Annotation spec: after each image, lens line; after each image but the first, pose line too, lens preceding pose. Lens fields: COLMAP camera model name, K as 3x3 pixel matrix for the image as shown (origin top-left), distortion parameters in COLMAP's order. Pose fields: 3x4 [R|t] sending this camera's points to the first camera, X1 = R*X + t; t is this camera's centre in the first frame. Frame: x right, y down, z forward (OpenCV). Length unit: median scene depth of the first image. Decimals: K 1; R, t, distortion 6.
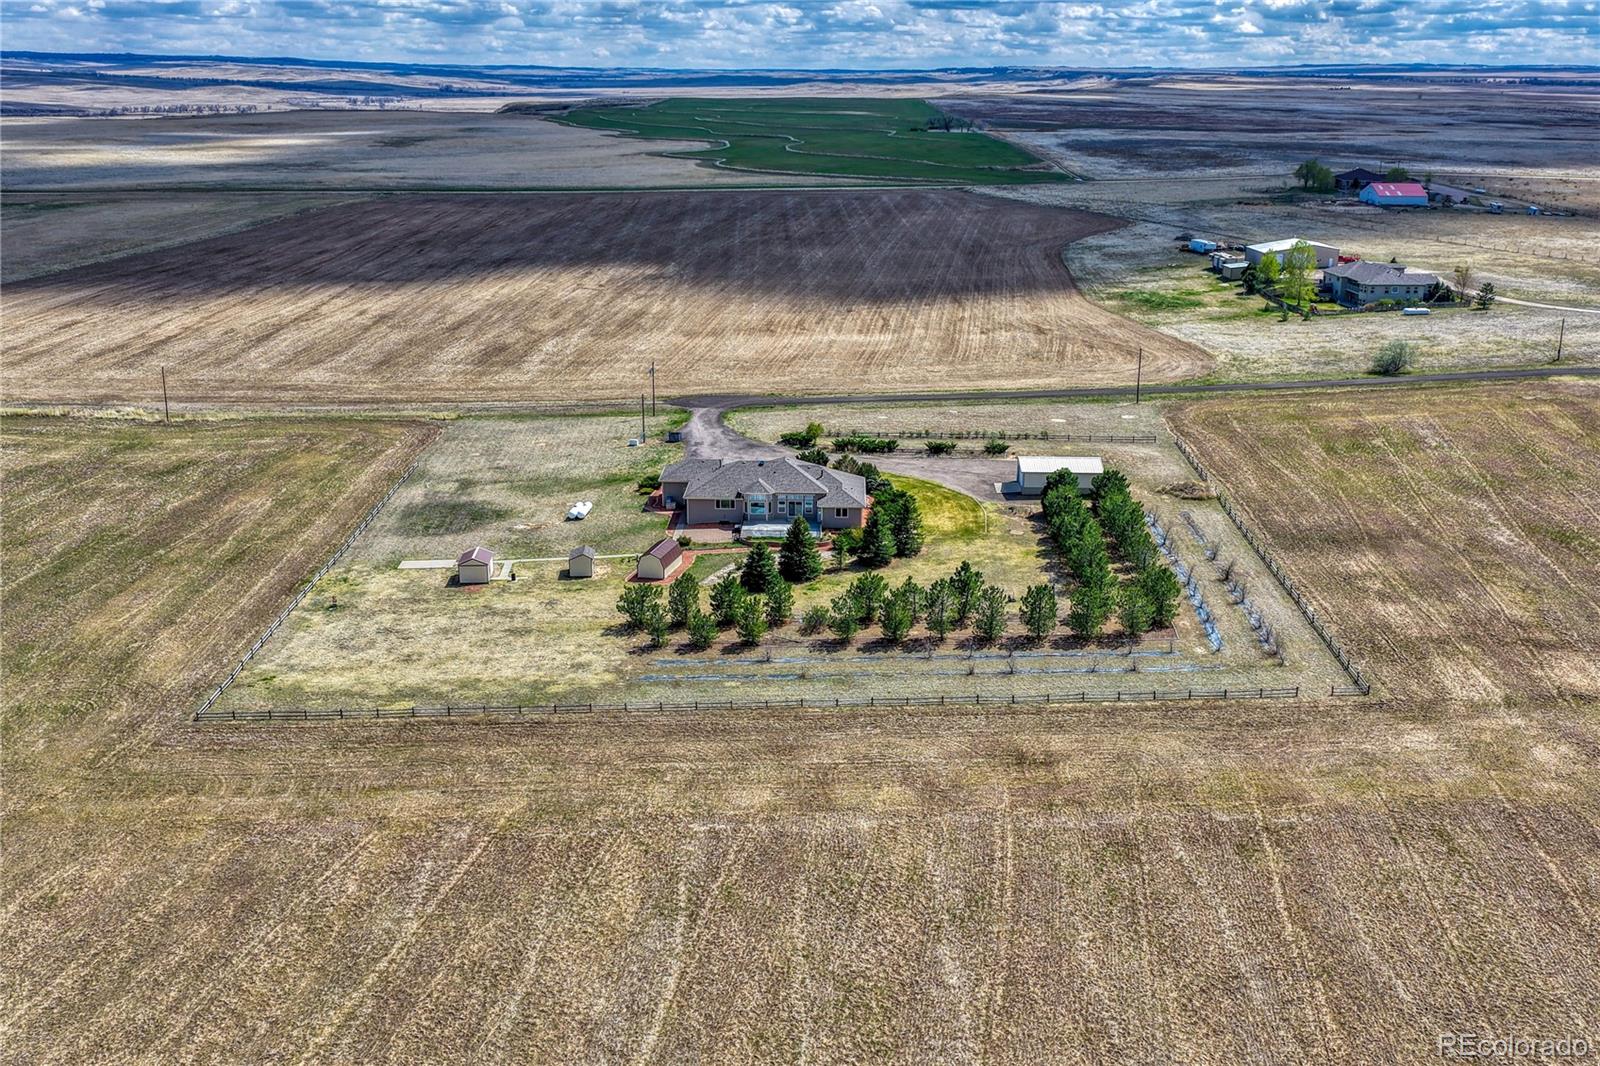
lens RADIAL K [[1616.5, 0, 806.8], [0, 1616.5, 534.7], [0, 0, 1]] dist [0.039367, 0.000000]
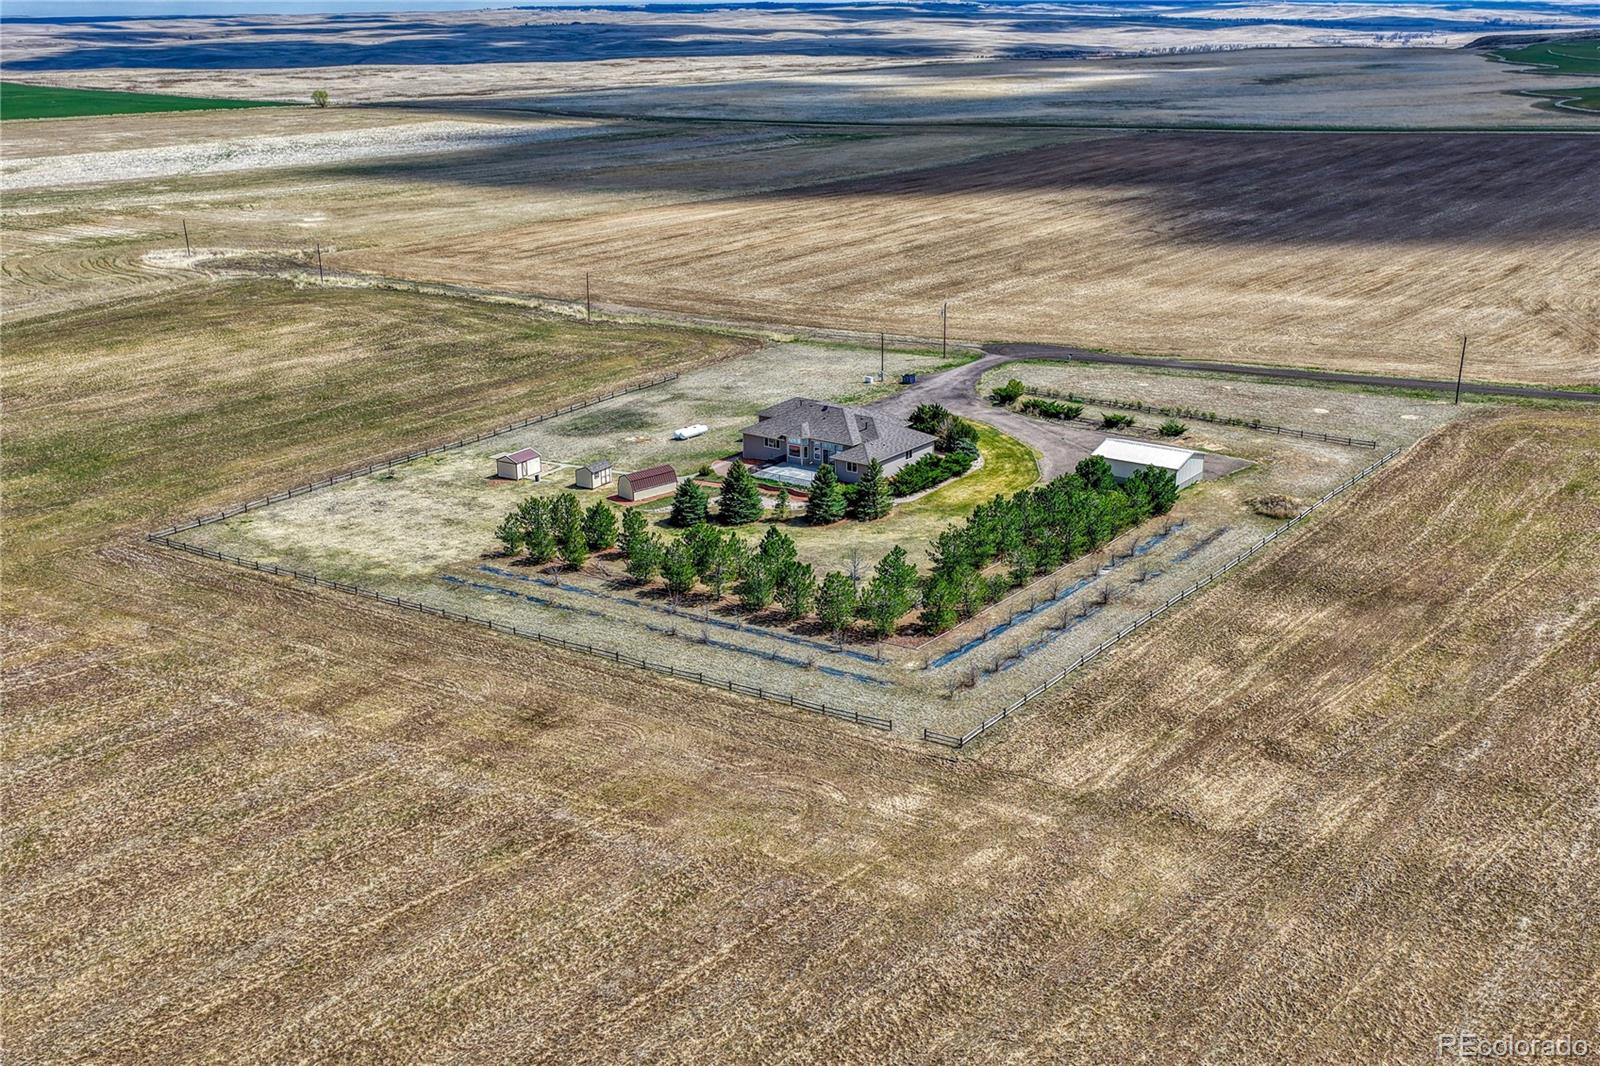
lens RADIAL K [[1616.5, 0, 804.8], [0, 1616.5, 529.8], [0, 0, 1]] dist [0.039367, 0.000000]
pose [[0.807343, 0.164694, -0.566633, 0.632633], [-0.146720, 0.986131, 0.077576, -0.054373], [0.571551, 0.020506, 0.820310, 0.246952]]
